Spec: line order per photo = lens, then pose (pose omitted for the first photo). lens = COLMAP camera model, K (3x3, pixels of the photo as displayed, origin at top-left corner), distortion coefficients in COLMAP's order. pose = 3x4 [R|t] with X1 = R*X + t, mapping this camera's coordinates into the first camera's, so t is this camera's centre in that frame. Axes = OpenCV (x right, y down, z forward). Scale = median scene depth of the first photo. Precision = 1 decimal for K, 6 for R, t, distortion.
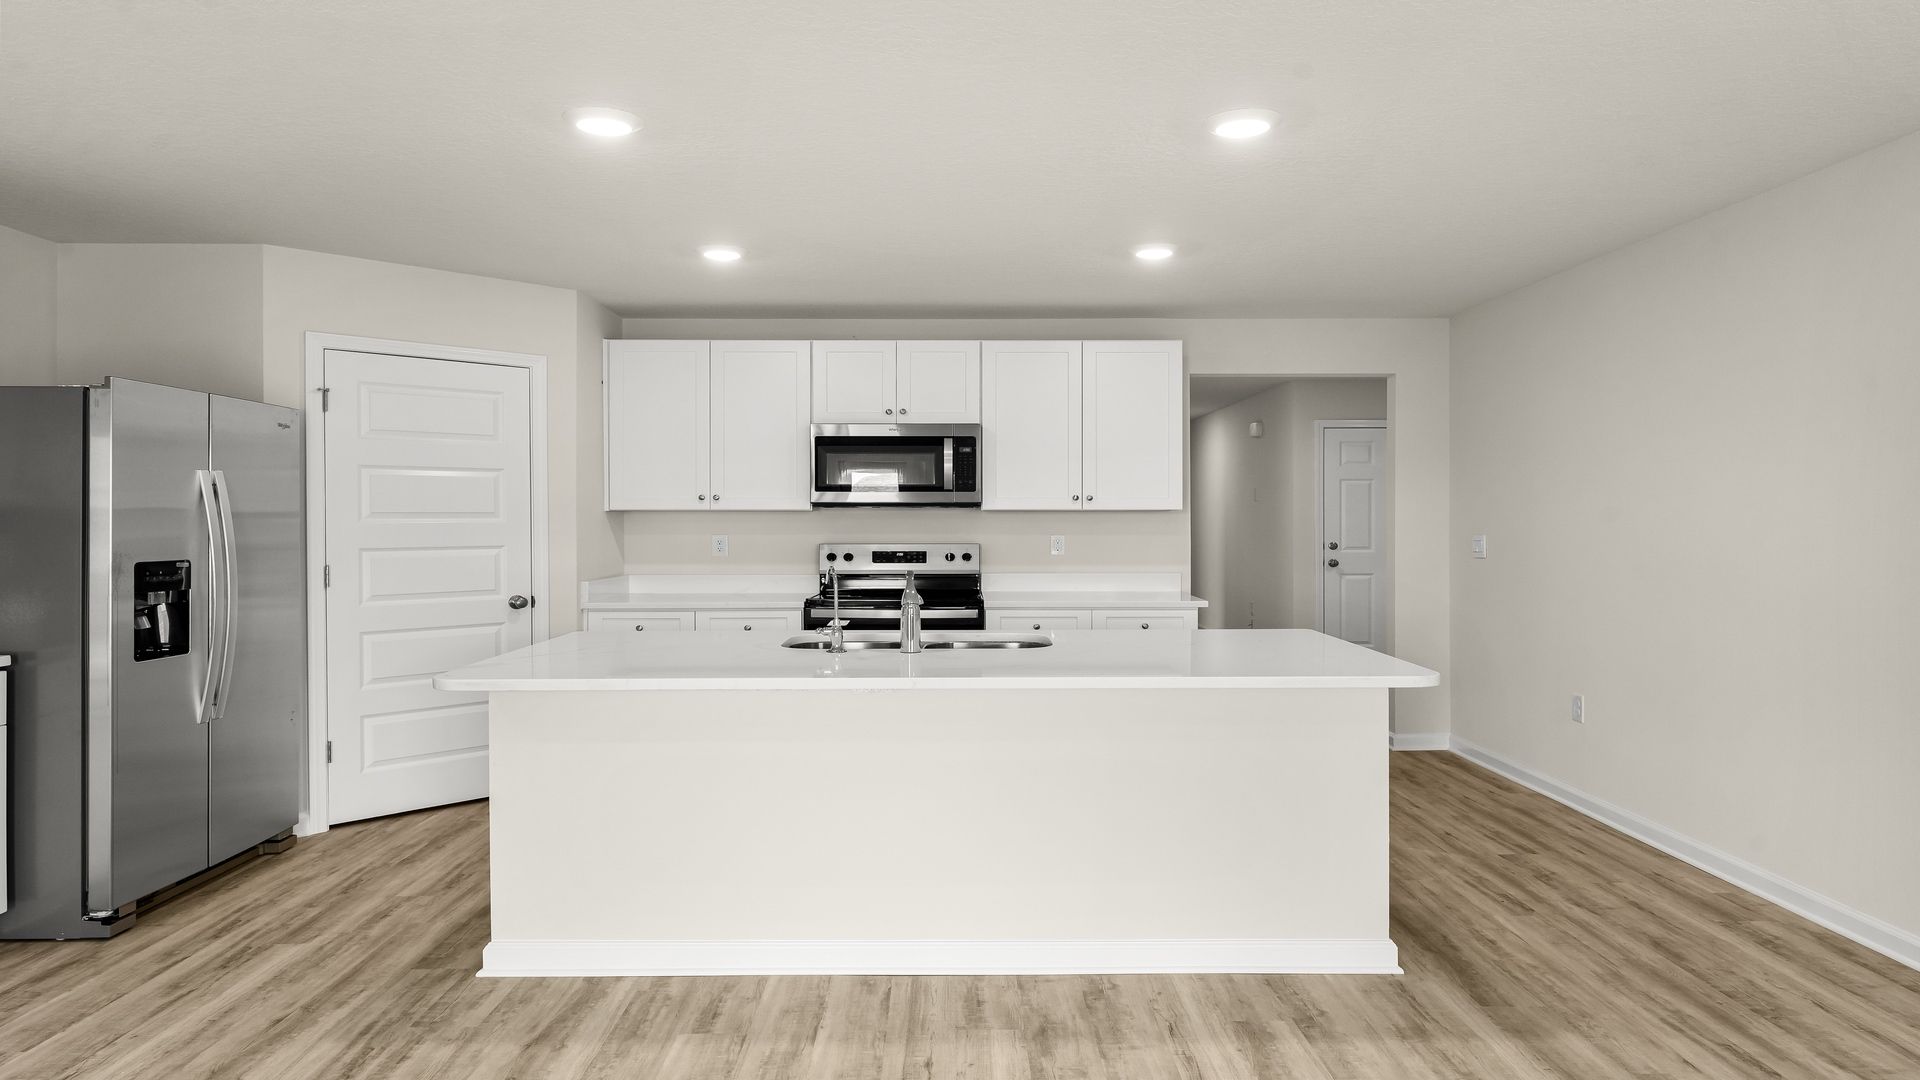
lens RADIAL K [[1158.2, 0, 959.0], [0, 1158.2, 534.7], [0, 0, 1]] dist [0.005557, 0.001672]
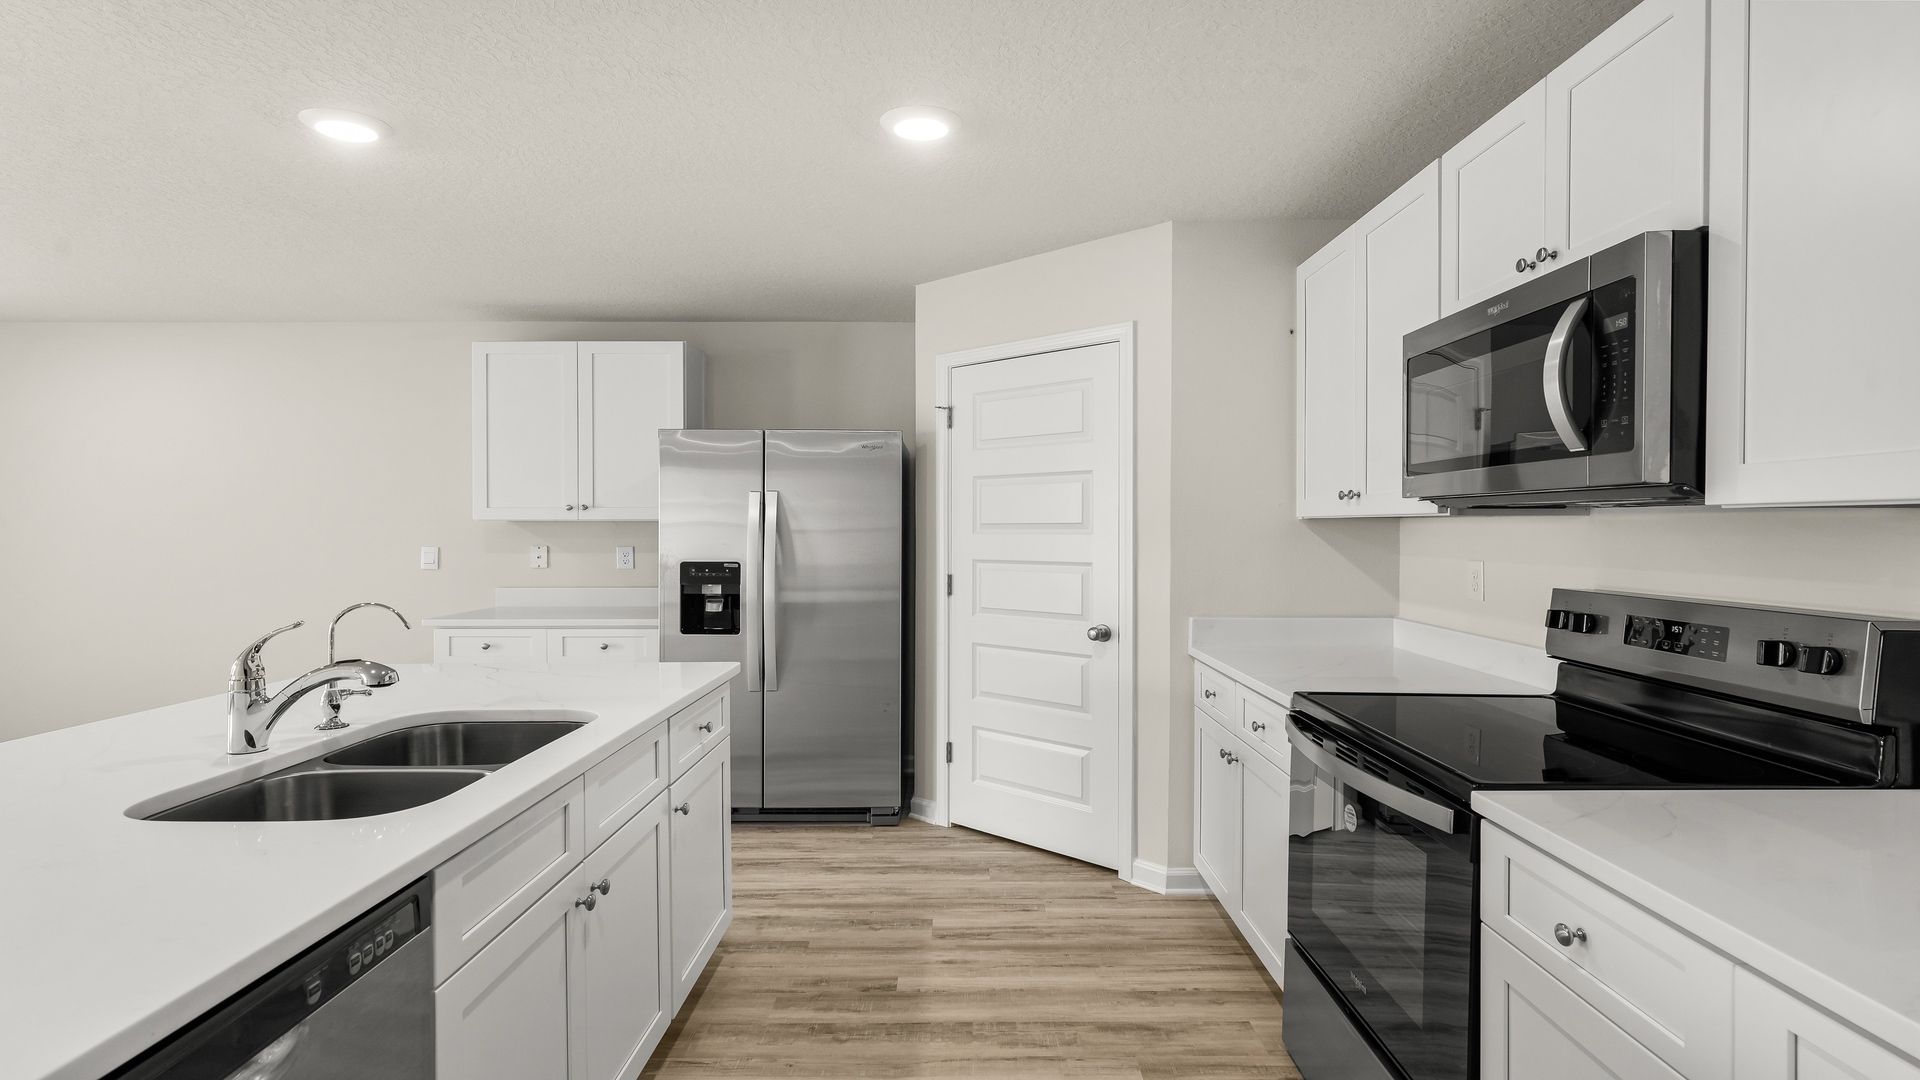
lens RADIAL K [[1005.2, 0, 963.9], [0, 1005.2, 543.0], [0, 0, 1]] dist [0.002860, 0.000074]
pose [[-0.014841, 0.014487, -0.999785, 0.303515], [-0.015427, 0.999773, 0.014716, -0.013164], [0.999771, 0.015642, -0.014614, 0.852208]]
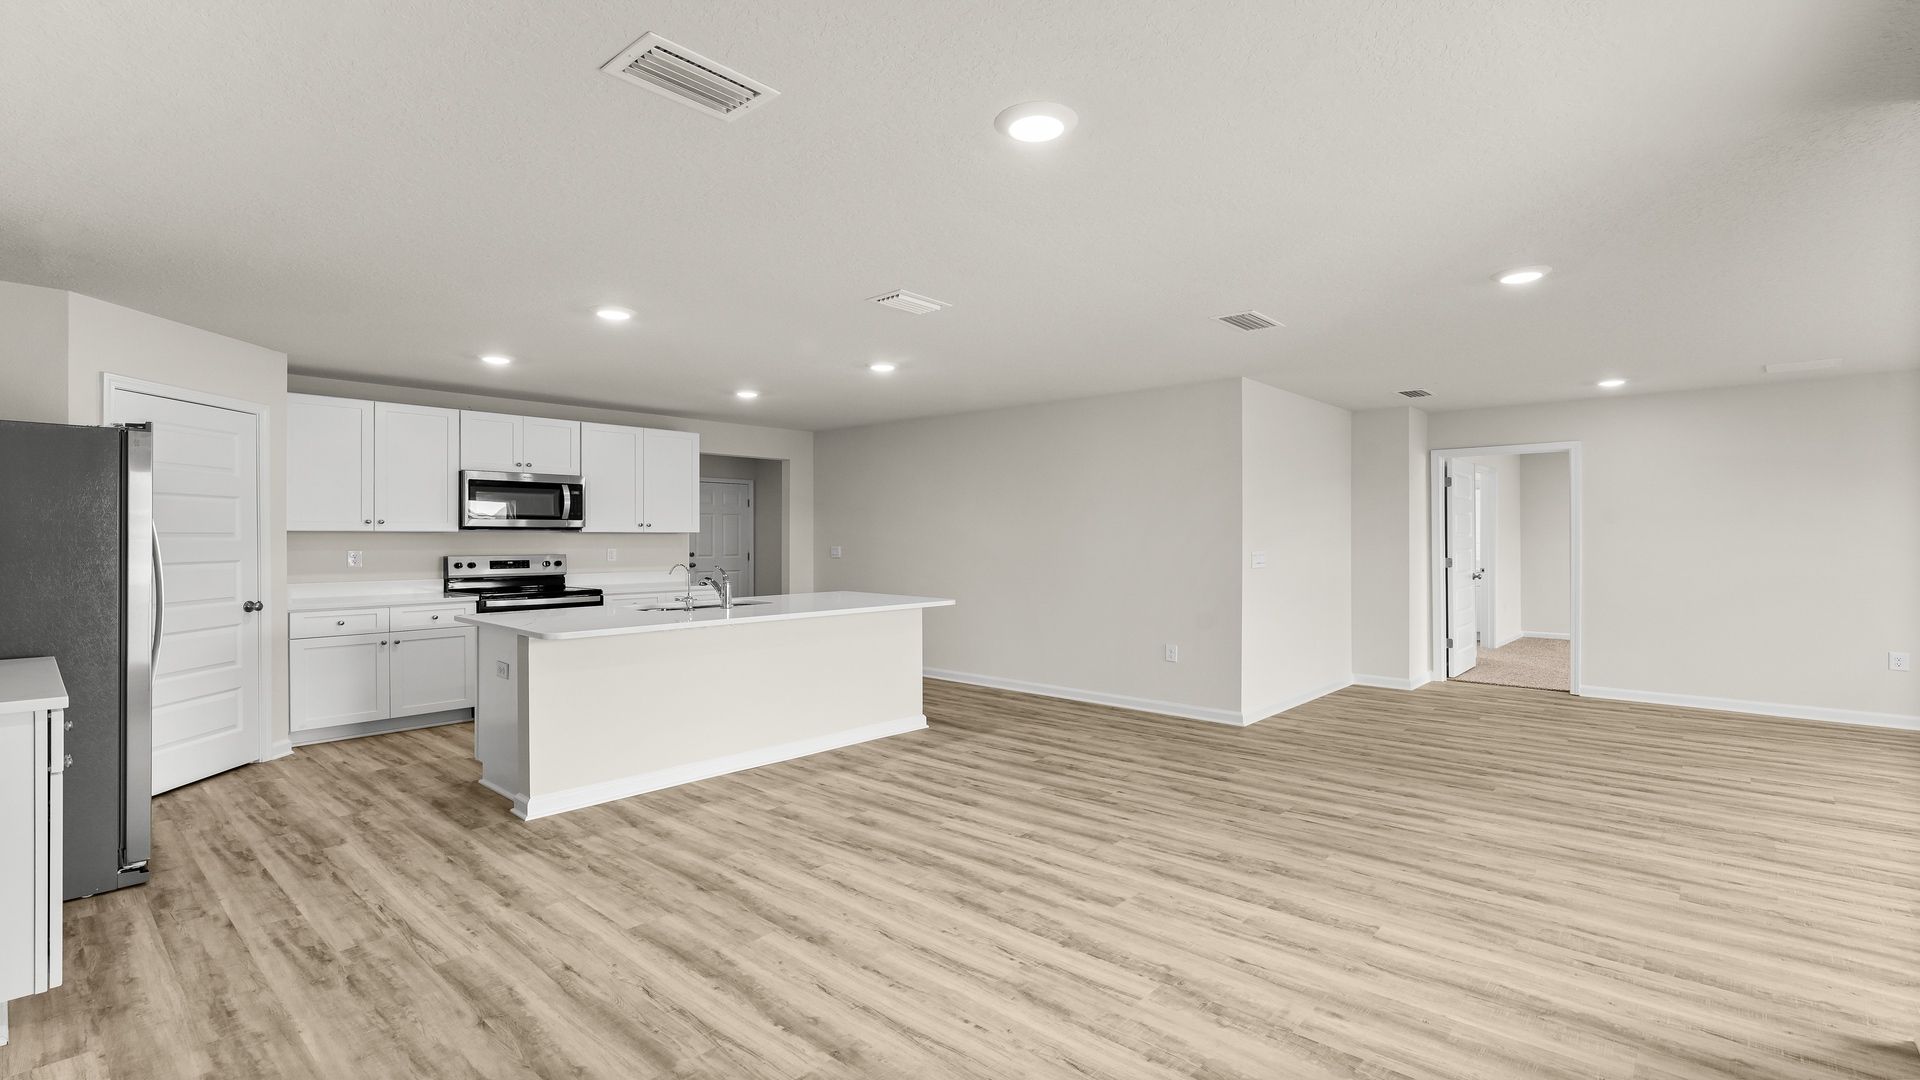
lens RADIAL K [[861.7, 0, 962.9], [0, 861.7, 534.3], [0, 0, 1]] dist [-0.001525, -0.000447]
pose [[0.674722, 0.001970, 0.738069, -0.505524], [0.012059, 0.999834, -0.013693, 0.003626], [-0.737974, 0.018140, 0.674586, -0.148842]]
